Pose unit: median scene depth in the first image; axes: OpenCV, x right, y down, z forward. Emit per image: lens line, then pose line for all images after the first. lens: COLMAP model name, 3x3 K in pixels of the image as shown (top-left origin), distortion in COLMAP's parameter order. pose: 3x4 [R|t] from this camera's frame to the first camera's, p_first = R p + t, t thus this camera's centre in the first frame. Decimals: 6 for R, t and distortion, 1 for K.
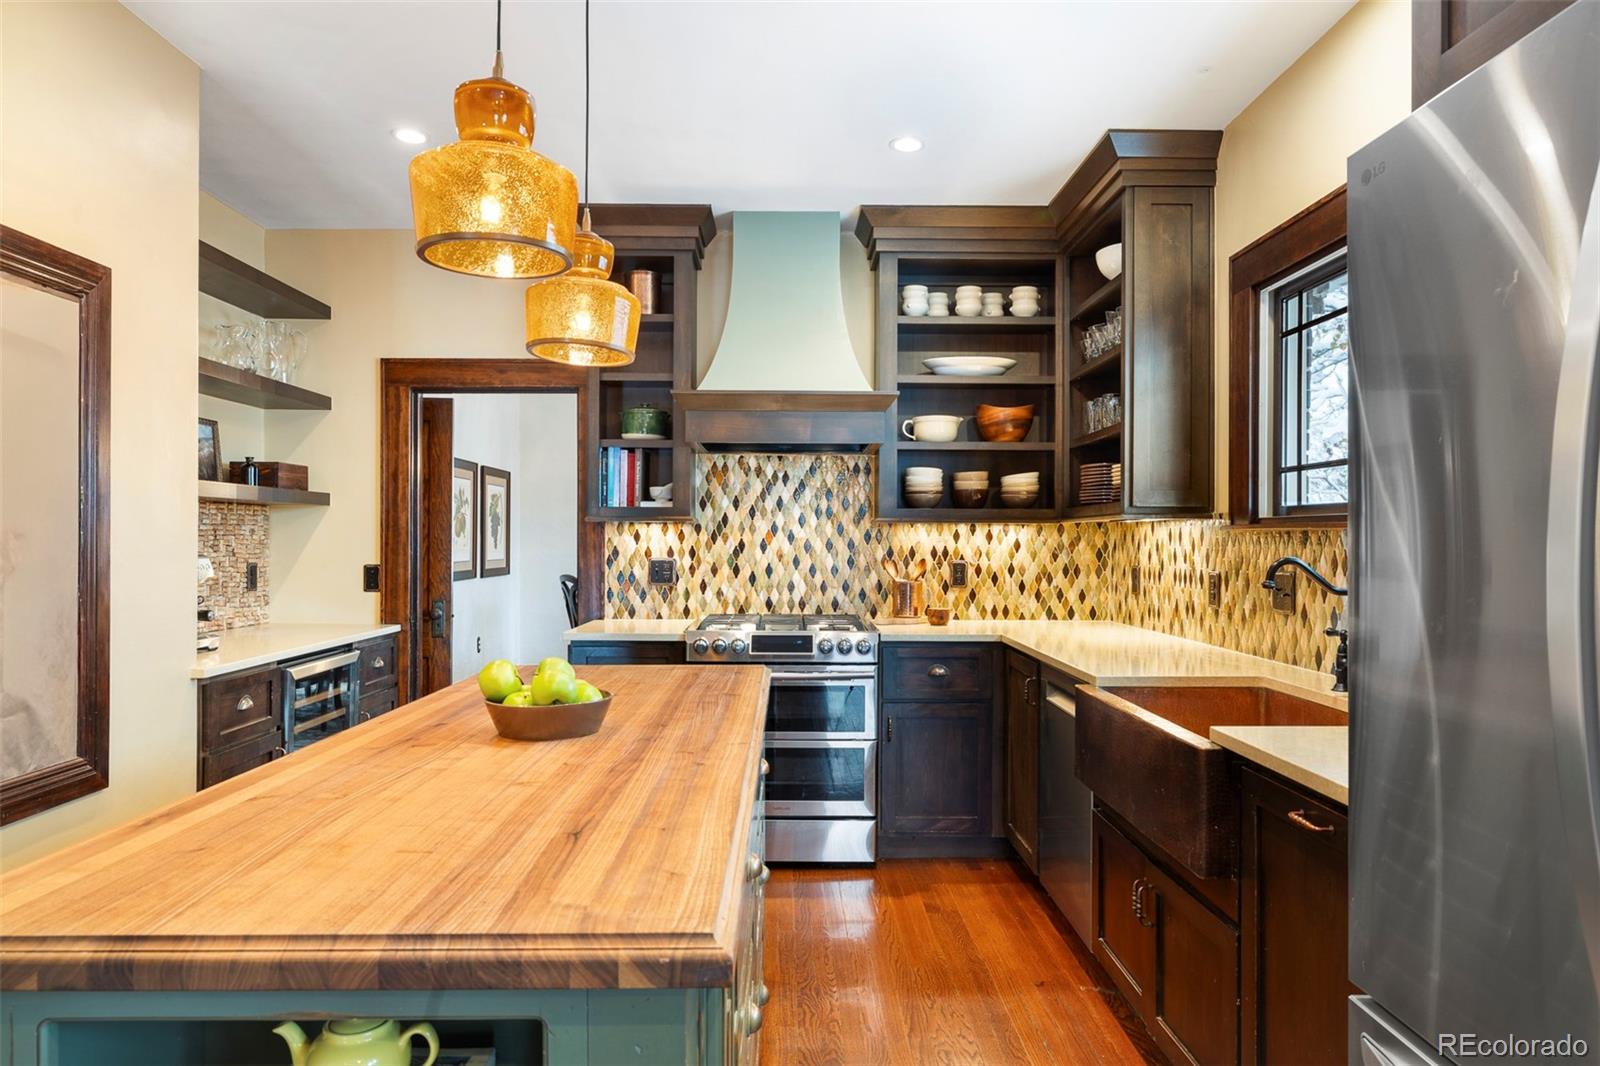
lens RADIAL K [[983.9, 0, 798.6], [0, 983.9, 552.2], [0, 0, 1]] dist [-0.001851, 0.006911]
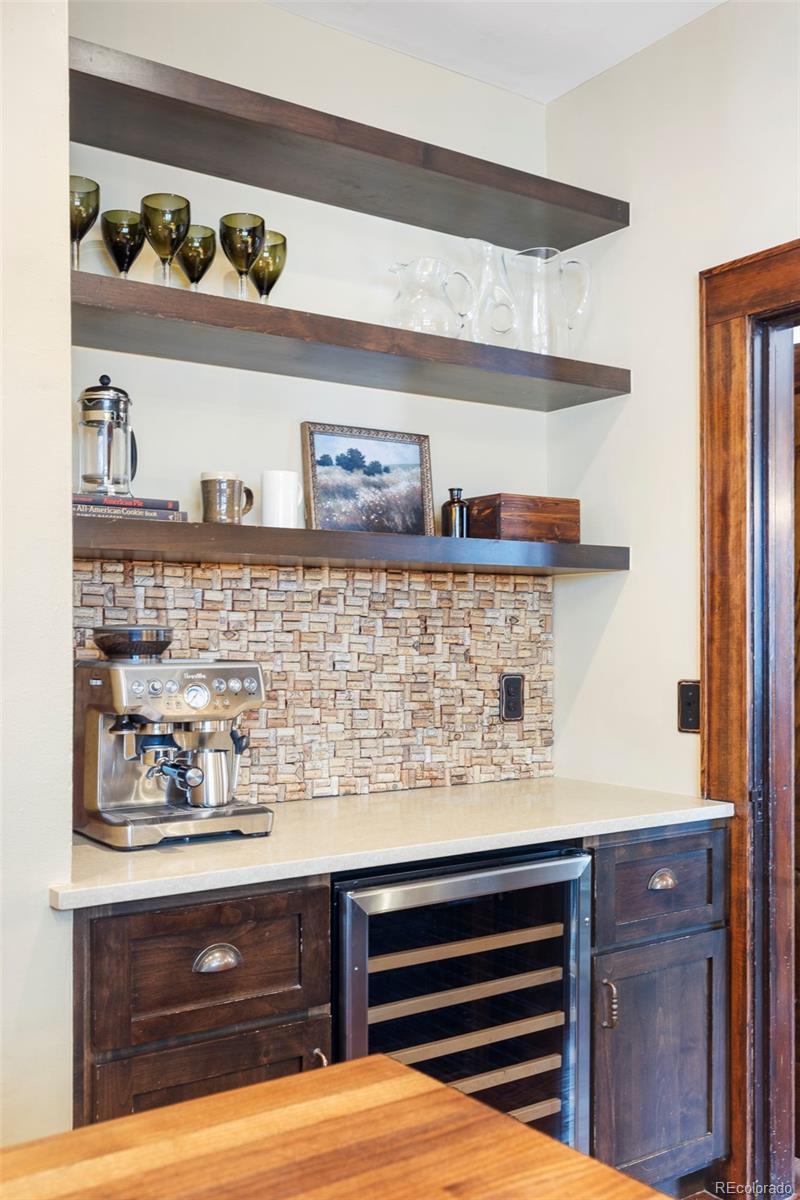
lens RADIAL K [[1174.5, 0, 402.3], [0, 1174.5, 661.7], [0, 0, 1]] dist [-0.011054, 0.000000]
pose [[0.561399, 0.008748, -0.827499, -0.011382], [-0.002171, 0.999956, 0.009099, -0.002497], [0.827543, -0.003311, 0.561393, 0.552010]]
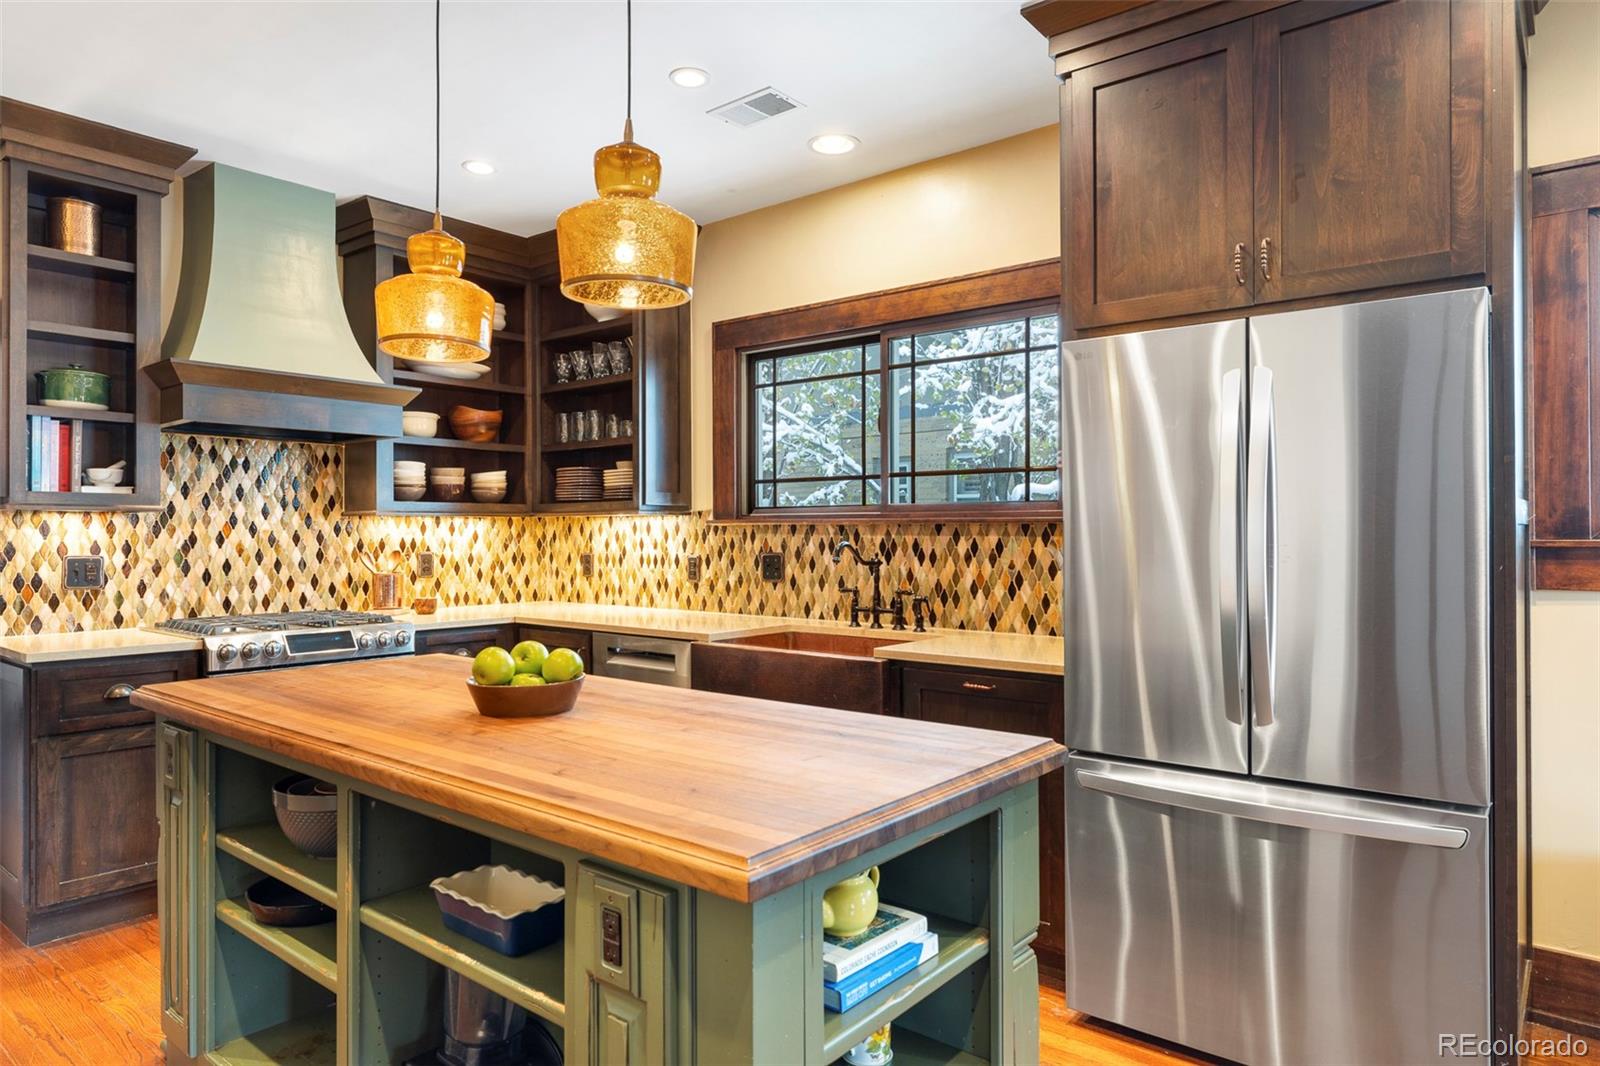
lens RADIAL K [[983.9, 0, 790.1], [0, 983.9, 537.2], [0, 0, 1]] dist [-0.001851, 0.006911]
pose [[0.644993, -0.008067, 0.764146, -0.395253], [0.012463, 0.999922, 0.000036, -0.002147], [-0.764087, 0.009501, 0.645043, 0.033495]]
